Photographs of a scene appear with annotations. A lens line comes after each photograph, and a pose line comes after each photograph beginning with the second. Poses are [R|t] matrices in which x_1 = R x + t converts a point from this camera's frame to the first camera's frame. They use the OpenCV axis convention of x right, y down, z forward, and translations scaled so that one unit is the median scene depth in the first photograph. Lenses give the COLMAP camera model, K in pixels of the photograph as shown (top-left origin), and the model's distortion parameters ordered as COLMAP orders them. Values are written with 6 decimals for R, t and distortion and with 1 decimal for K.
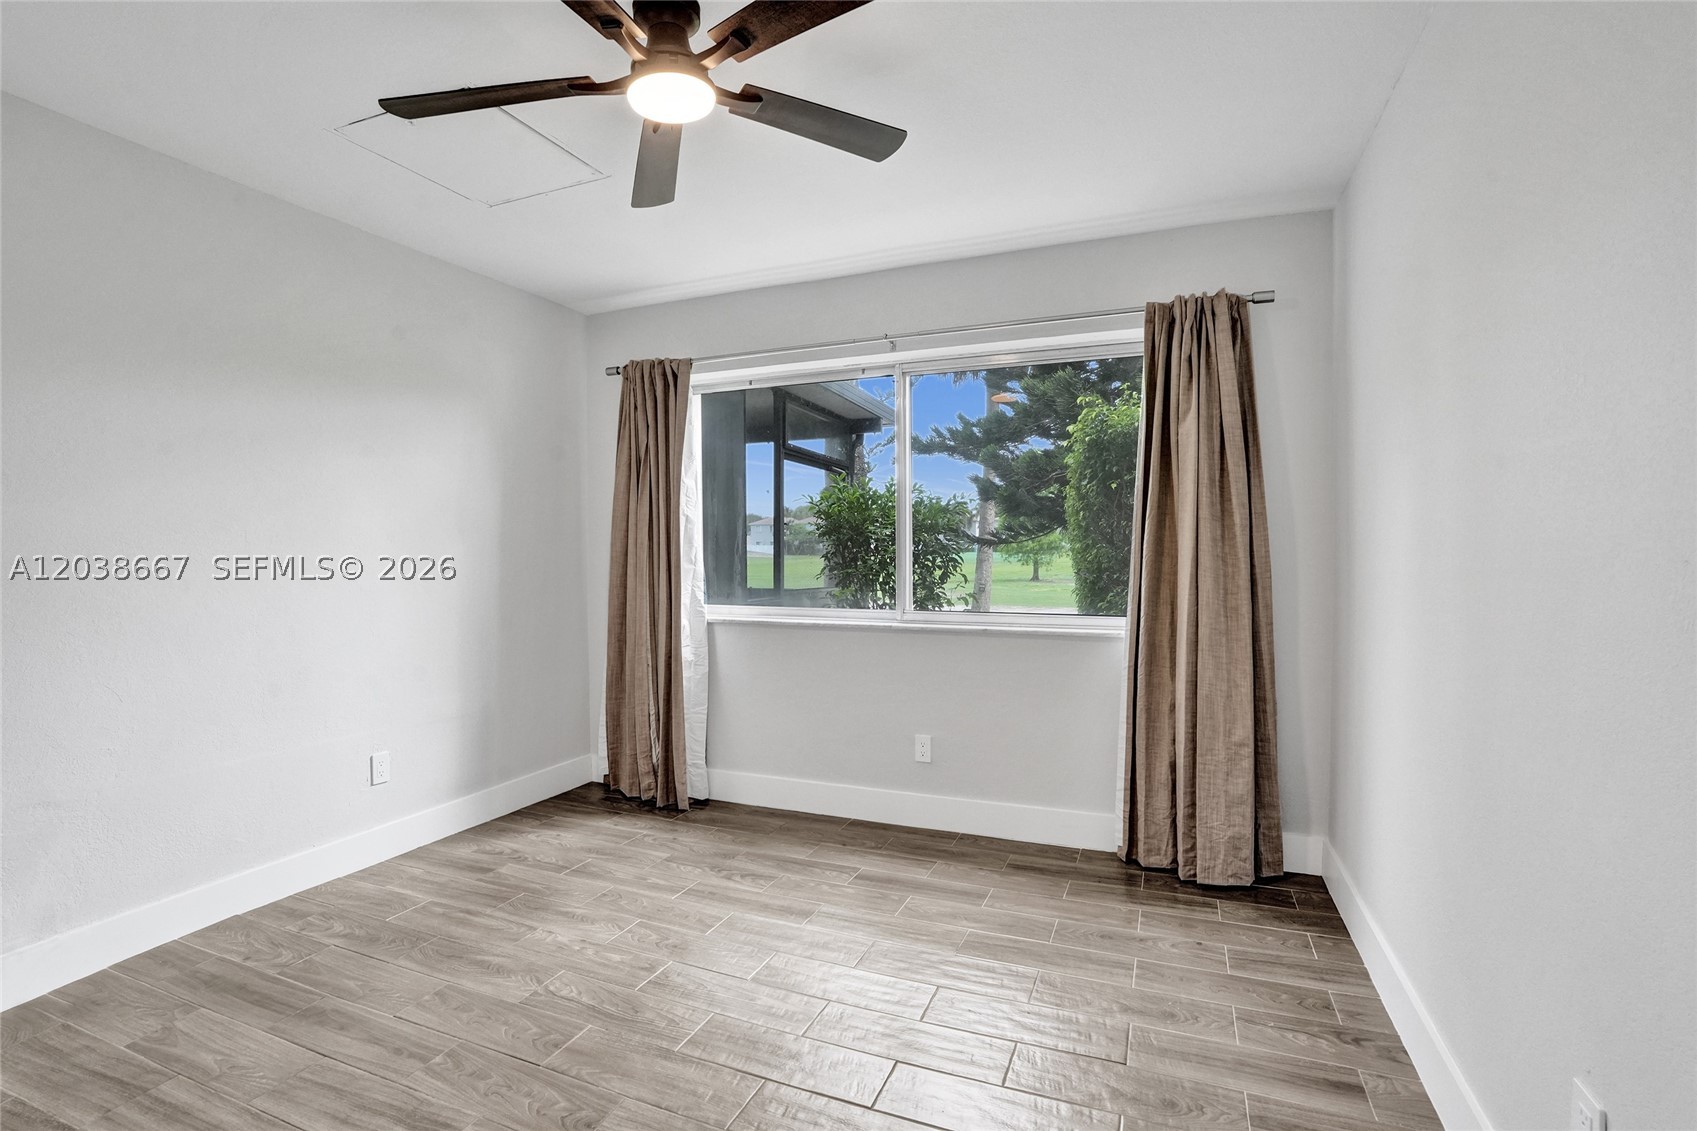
lens RADIAL K [[786.7, 0, 838.5], [0, 786.7, 565.2], [0, 0, 1]] dist [-0.062045, 0.021892]
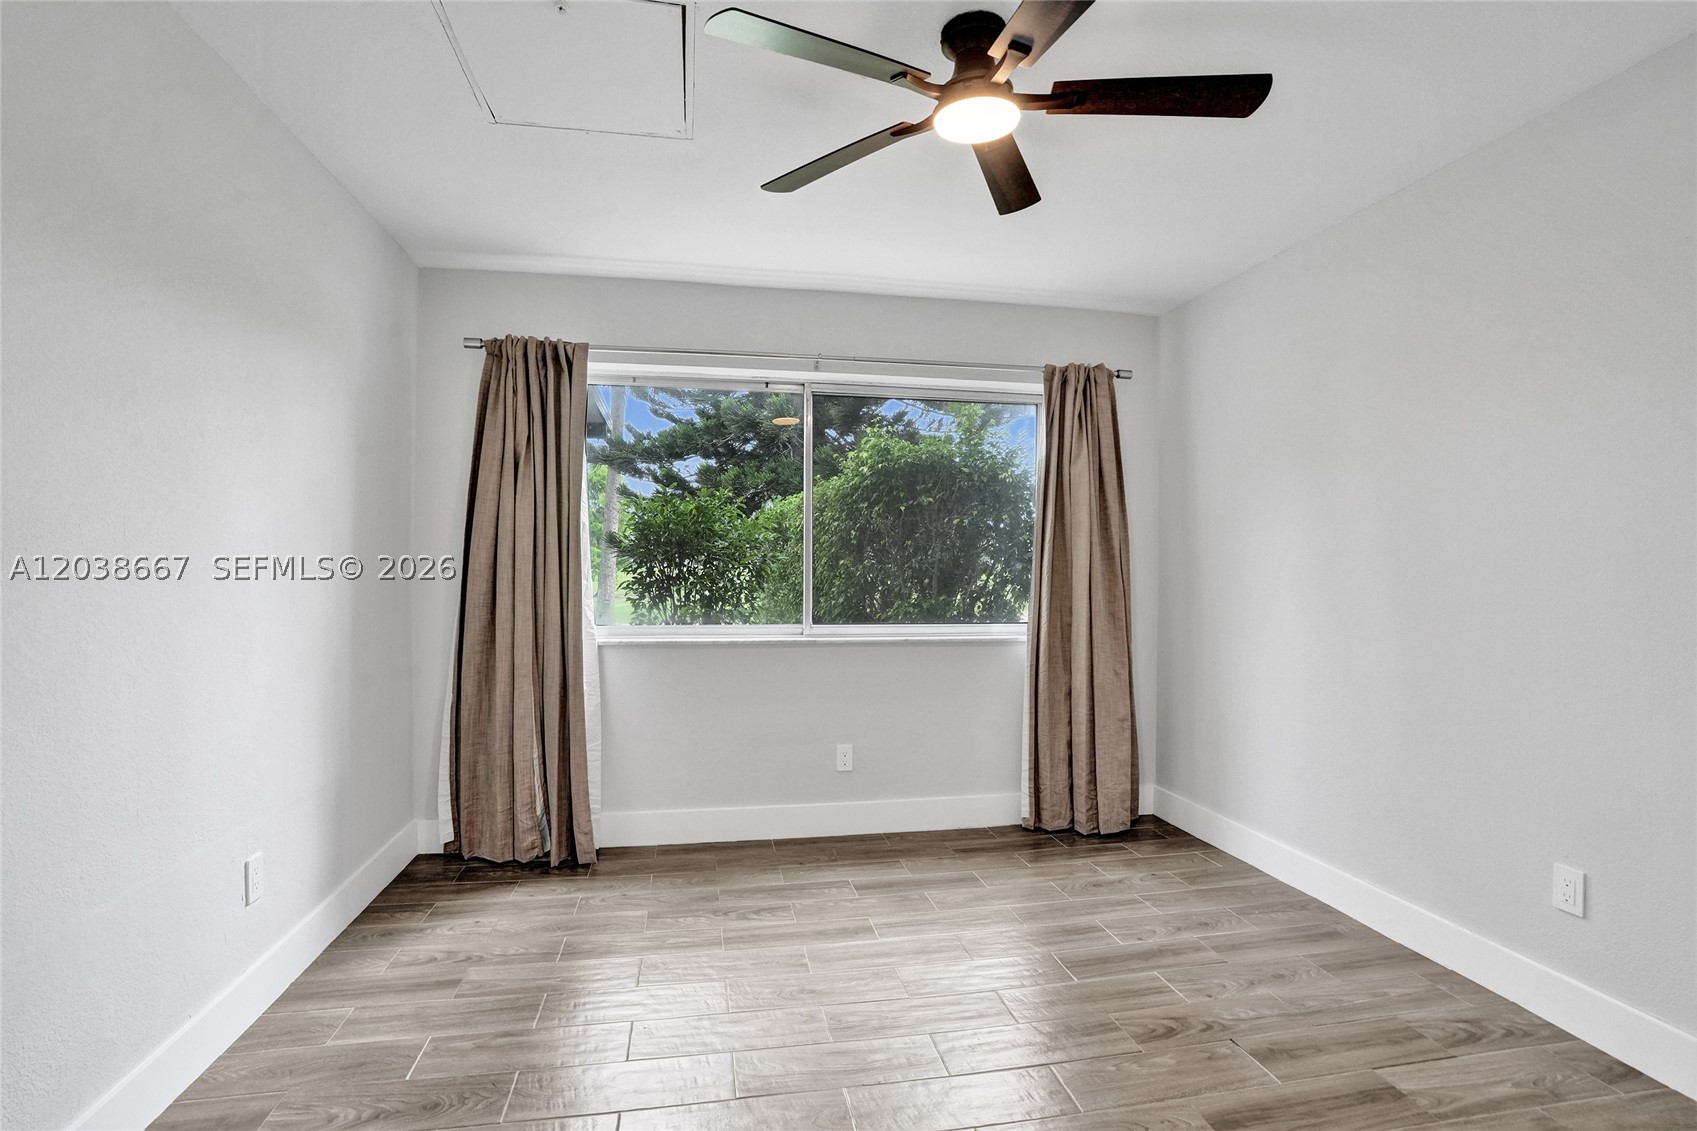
lens RADIAL K [[786.7, 0, 787.2], [0, 786.7, 572.7], [0, 0, 1]] dist [-0.062045, 0.021892]
pose [[0.844326, 0.009974, 0.535737, -0.577815], [0.003014, 0.999723, -0.023363, 0.015805], [-0.535822, 0.021341, 0.844061, 0.185544]]
